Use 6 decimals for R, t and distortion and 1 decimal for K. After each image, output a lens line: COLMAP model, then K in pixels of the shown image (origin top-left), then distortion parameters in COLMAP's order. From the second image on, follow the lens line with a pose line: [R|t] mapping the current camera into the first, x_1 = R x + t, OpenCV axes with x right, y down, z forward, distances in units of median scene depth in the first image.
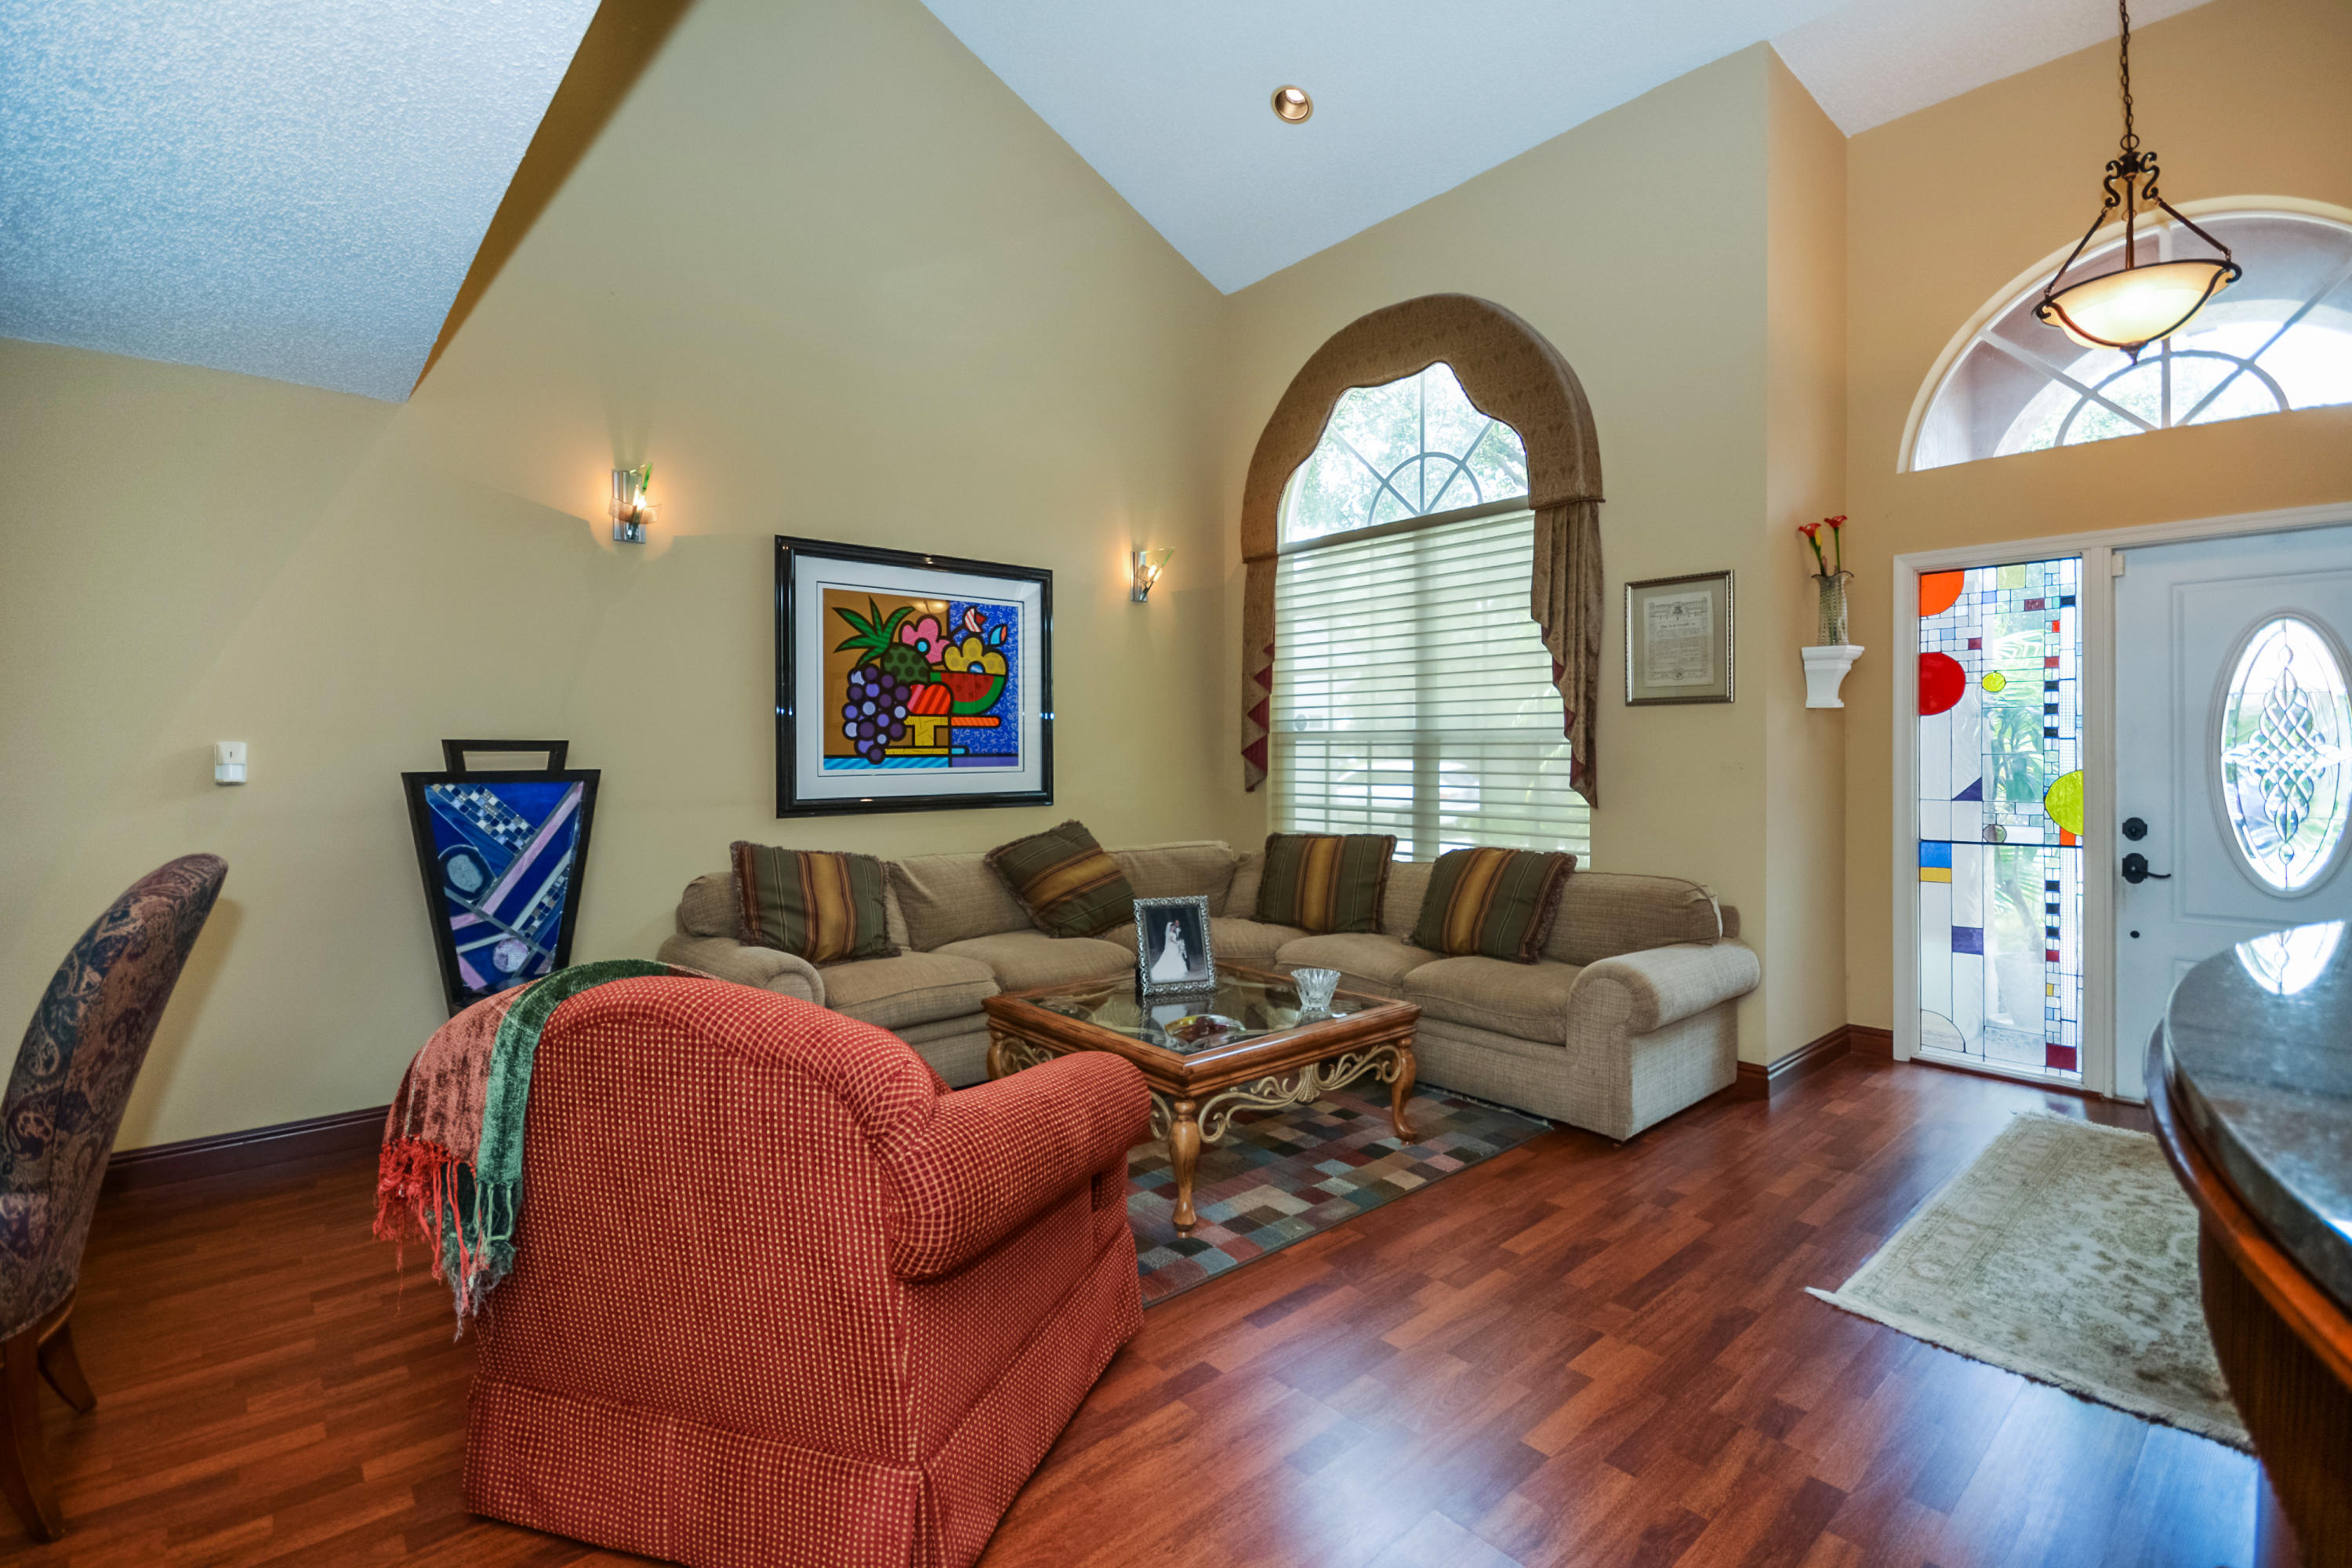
lens RADIAL K [[1038.9, 0, 1174.4], [0, 1038.9, 743.0], [0, 0, 1]] dist [-0.000828, 0.000033]
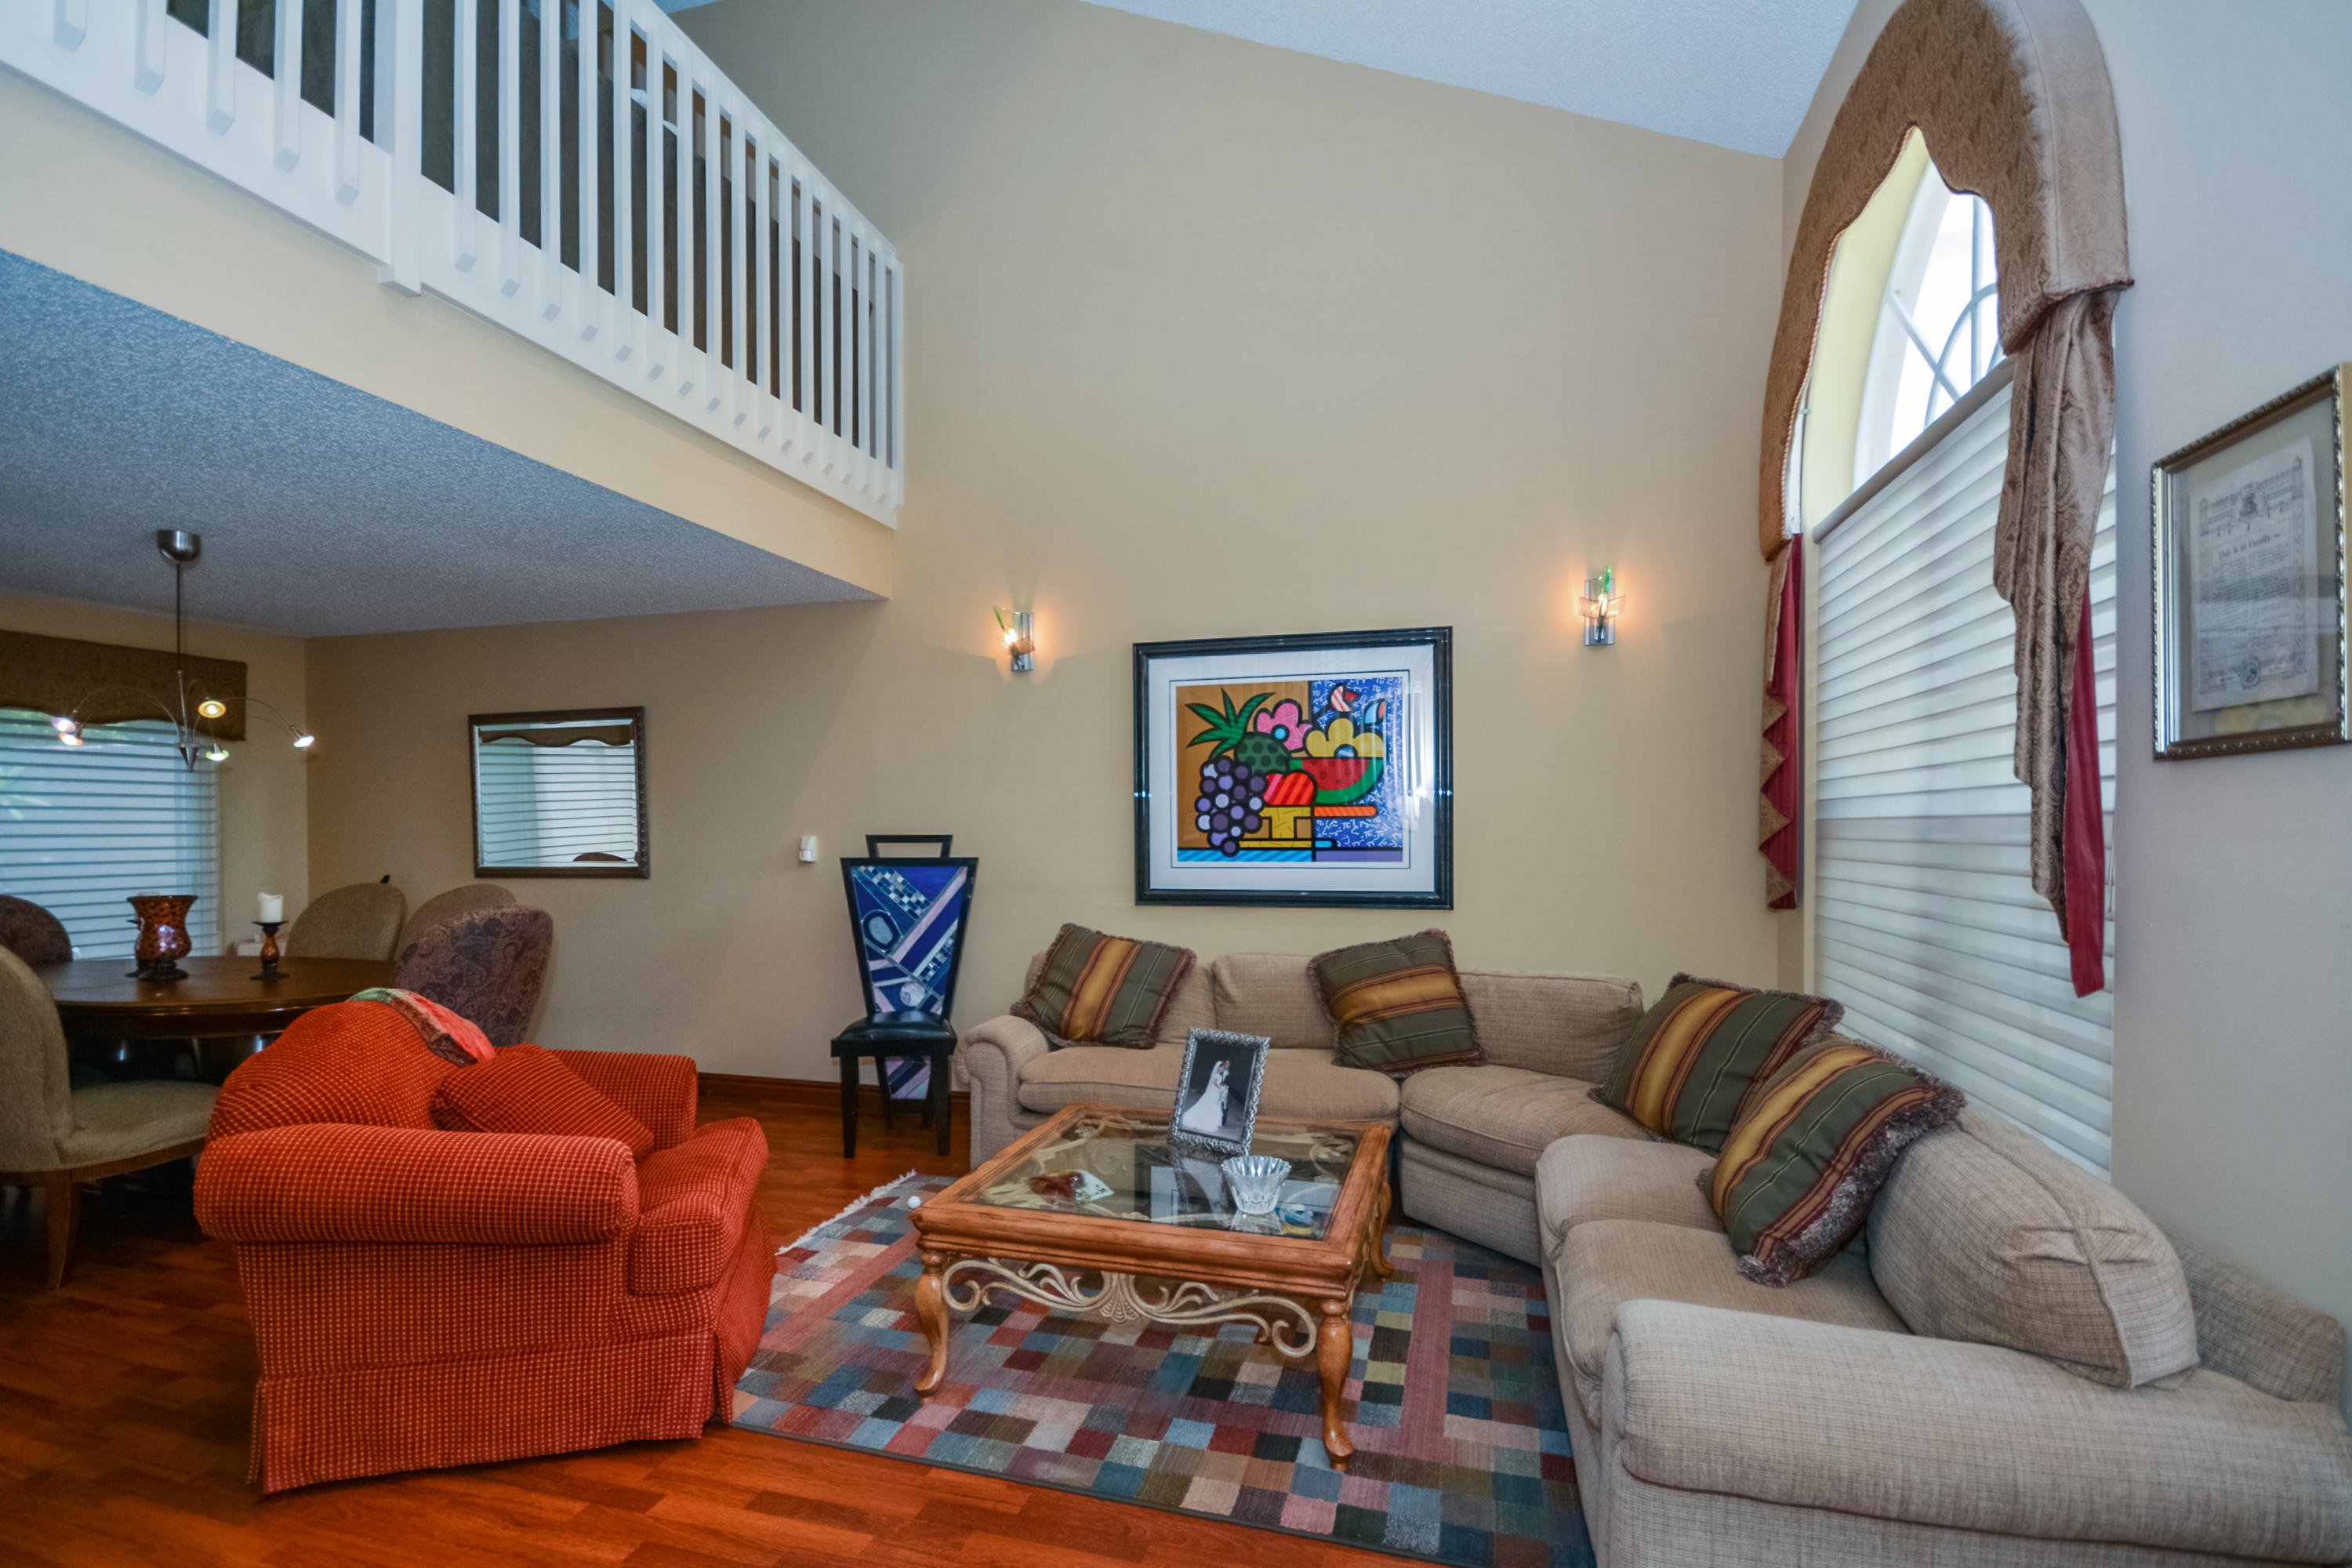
lens RADIAL K [[1045.8, 0, 1176.1], [0, 1045.8, 830.5], [0, 0, 1]] dist [0.001818, 0.000192]
pose [[0.555731, 0.002550, -0.831358, 0.521112], [0.005596, 0.999961, 0.006808, -0.011916], [0.831344, -0.008436, 0.555695, 0.407122]]
